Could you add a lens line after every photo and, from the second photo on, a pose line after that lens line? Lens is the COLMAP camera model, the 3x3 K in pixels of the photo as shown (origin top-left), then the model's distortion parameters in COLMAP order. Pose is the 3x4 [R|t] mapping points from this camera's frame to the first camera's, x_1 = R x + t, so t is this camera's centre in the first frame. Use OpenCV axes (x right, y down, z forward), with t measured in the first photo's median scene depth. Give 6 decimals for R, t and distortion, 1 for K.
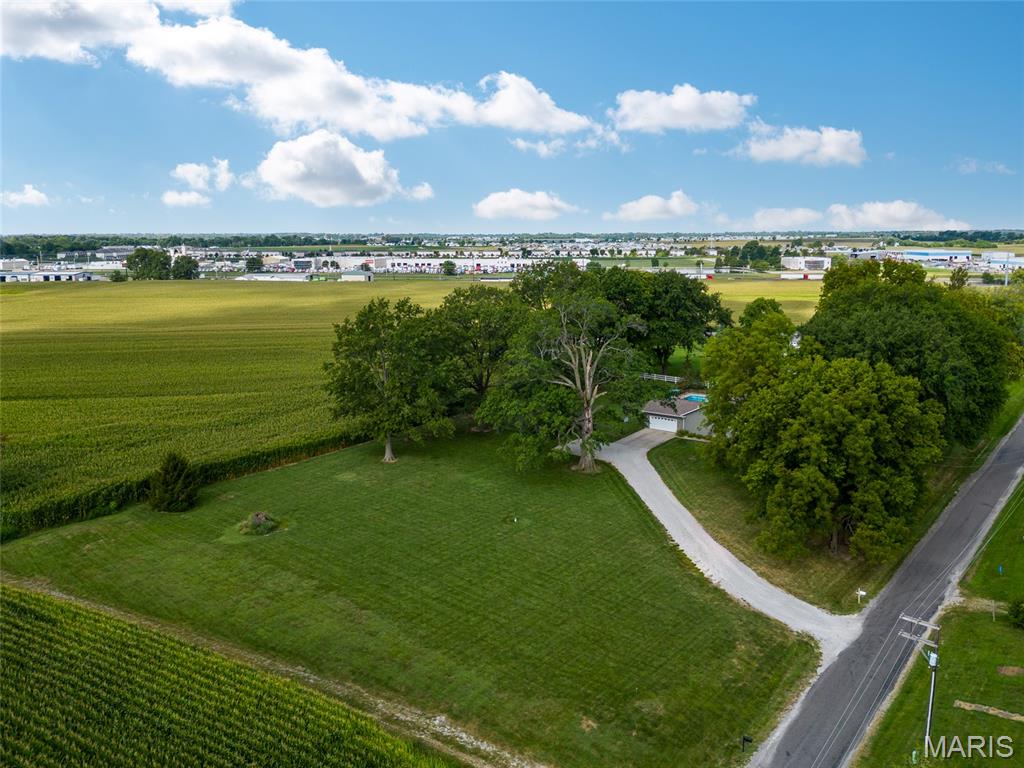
lens RADIAL K [[714.9, 0, 512.0], [0, 714.9, 384.0], [0, 0, 1]] dist [0.046848, -0.056362]
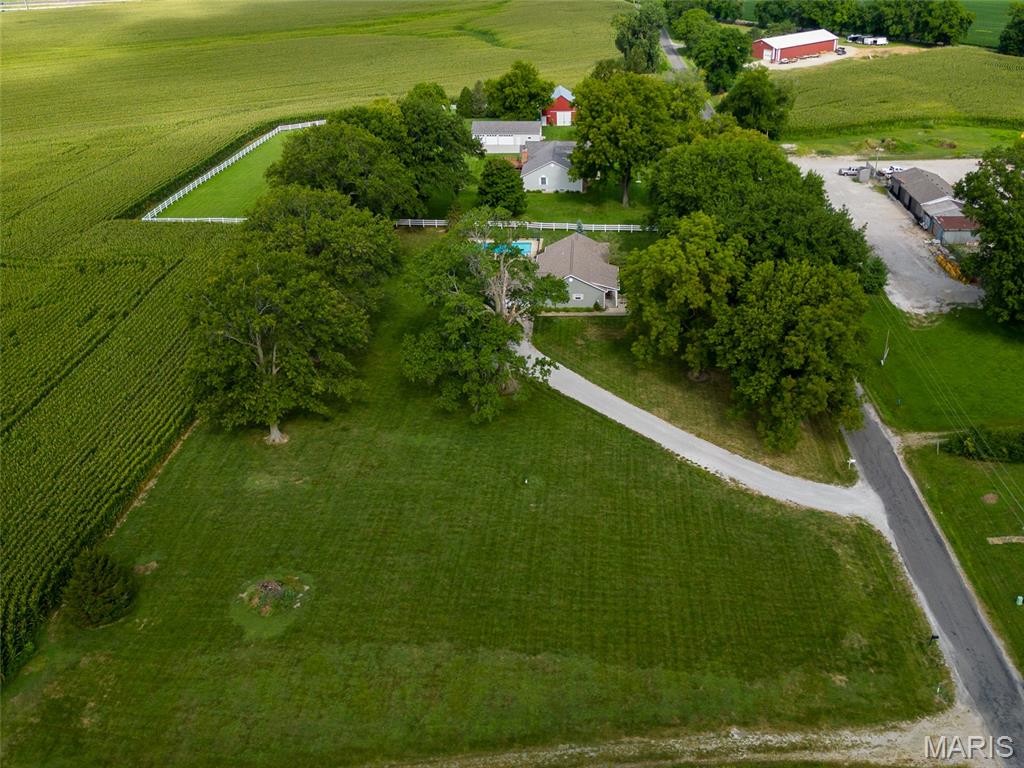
lens RADIAL K [[778.0, 0, 512.0], [0, 778.0, 384.0], [0, 0, 1]] dist [0.013804, 0.004497]
pose [[0.843769, -0.295362, 0.448125, -0.639031], [0.151207, 0.931951, 0.329550, -0.407462], [-0.514967, -0.210305, 0.831012, 0.228244]]
